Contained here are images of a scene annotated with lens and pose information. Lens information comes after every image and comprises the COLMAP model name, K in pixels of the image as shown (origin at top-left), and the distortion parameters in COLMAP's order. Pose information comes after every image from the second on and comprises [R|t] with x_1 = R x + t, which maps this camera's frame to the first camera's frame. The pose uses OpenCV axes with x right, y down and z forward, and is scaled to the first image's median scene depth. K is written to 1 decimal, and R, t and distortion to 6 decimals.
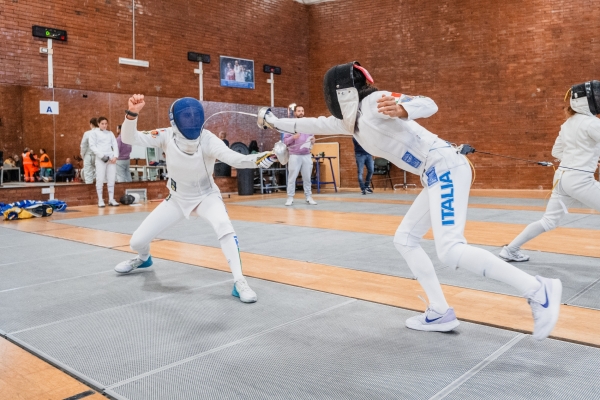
lens RADIAL K [[522.8, 0, 331.7], [0, 522.8, 170.2], [0, 0, 1]] dist [0.018786, 0.008220]
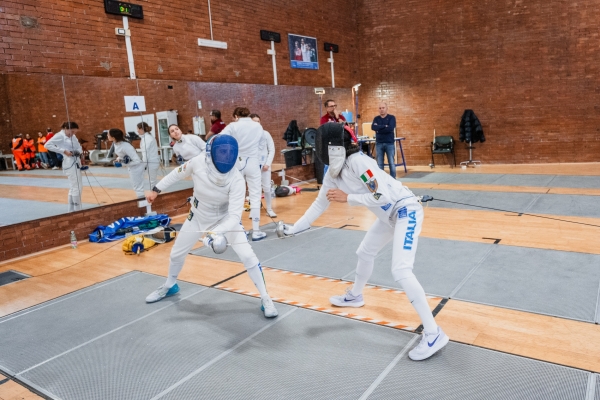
lens RADIAL K [[432.0, 0, 327.6], [0, 432.0, 188.2], [0, 0, 1]] dist [0.020880, -0.012469]
pose [[0.988227, -0.062821, 0.139502, -0.271540], [0.042710, 0.988838, 0.142740, -0.057371], [-0.146912, -0.135102, 0.979880, 0.215495]]
